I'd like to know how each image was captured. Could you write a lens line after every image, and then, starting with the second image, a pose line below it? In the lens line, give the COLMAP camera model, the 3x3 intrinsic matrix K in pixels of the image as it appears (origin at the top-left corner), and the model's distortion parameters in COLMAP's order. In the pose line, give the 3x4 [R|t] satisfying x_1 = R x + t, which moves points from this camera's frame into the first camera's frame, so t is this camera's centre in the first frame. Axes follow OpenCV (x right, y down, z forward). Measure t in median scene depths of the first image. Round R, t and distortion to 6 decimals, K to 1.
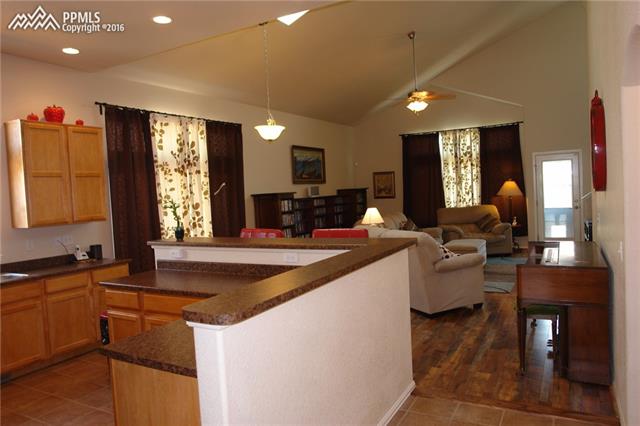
lens RADIAL K [[466.9, 0, 321.2], [0, 466.9, 209.5], [0, 0, 1]] dist [-0.048634, 0.001499]
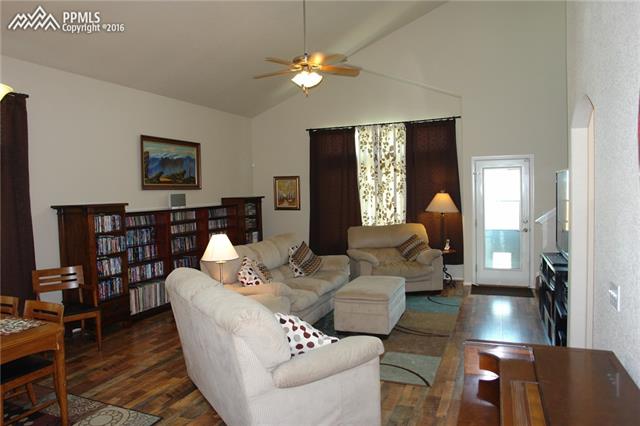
lens RADIAL K [[436.9, 0, 321.0], [0, 436.9, 209.9], [0, 0, 1]] dist [-0.102041, 0.069900]
pose [[0.994603, 0.022497, 0.101282, 0.130991], [-0.022416, 0.999747, -0.001938, -0.026840], [-0.101300, -0.000343, 0.994856, 0.296243]]
